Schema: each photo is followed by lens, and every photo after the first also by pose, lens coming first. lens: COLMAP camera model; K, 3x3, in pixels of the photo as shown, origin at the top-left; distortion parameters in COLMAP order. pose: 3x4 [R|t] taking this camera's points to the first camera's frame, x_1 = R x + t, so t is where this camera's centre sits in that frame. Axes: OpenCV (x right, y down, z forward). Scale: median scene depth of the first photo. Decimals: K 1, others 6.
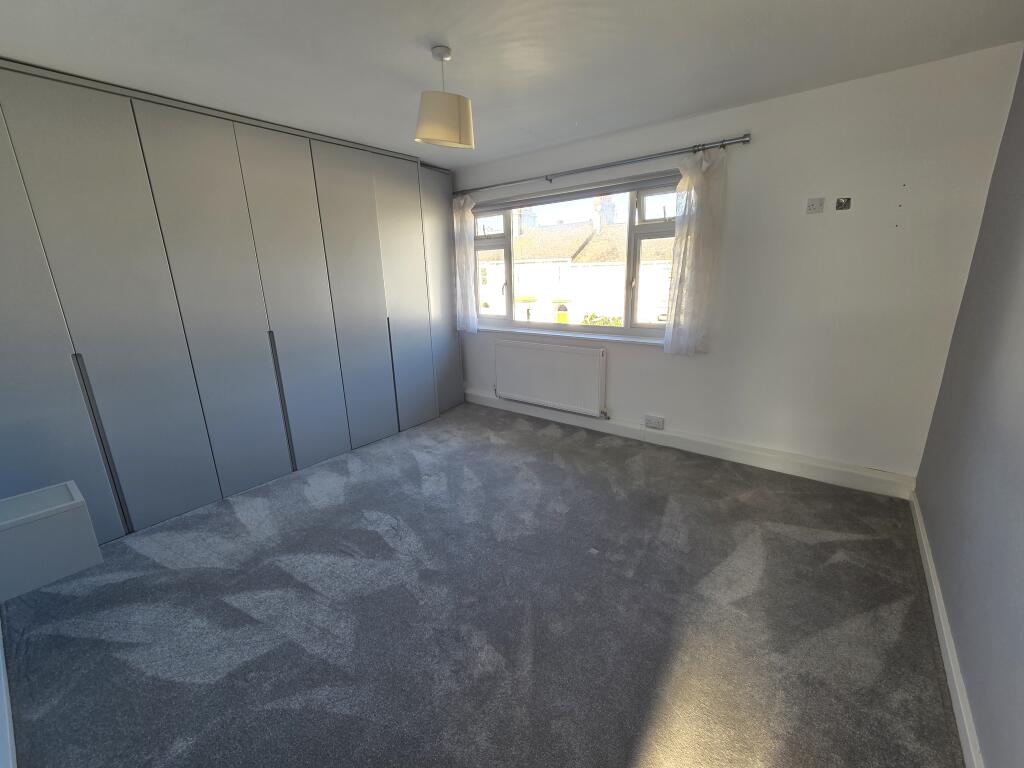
lens RADIAL K [[417.2, 0, 510.6], [0, 417.2, 385.6], [0, 0, 1]] dist [0.002519, 0.000985]
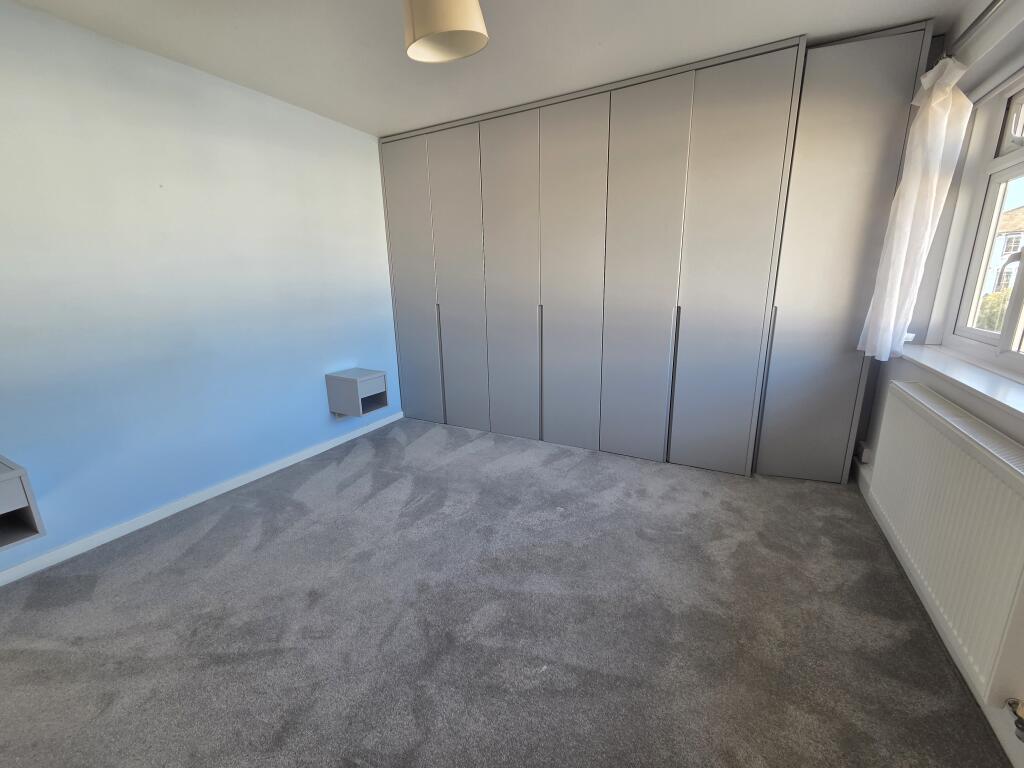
lens RADIAL K [[417.2, 0, 510.4], [0, 417.2, 381.7], [0, 0, 1]] dist [0.002519, 0.000985]
pose [[0.172338, 0.251514, -0.952387, 0.495909], [-0.246530, 0.947096, 0.205506, -0.150907], [0.953689, 0.199376, 0.225226, 0.762535]]
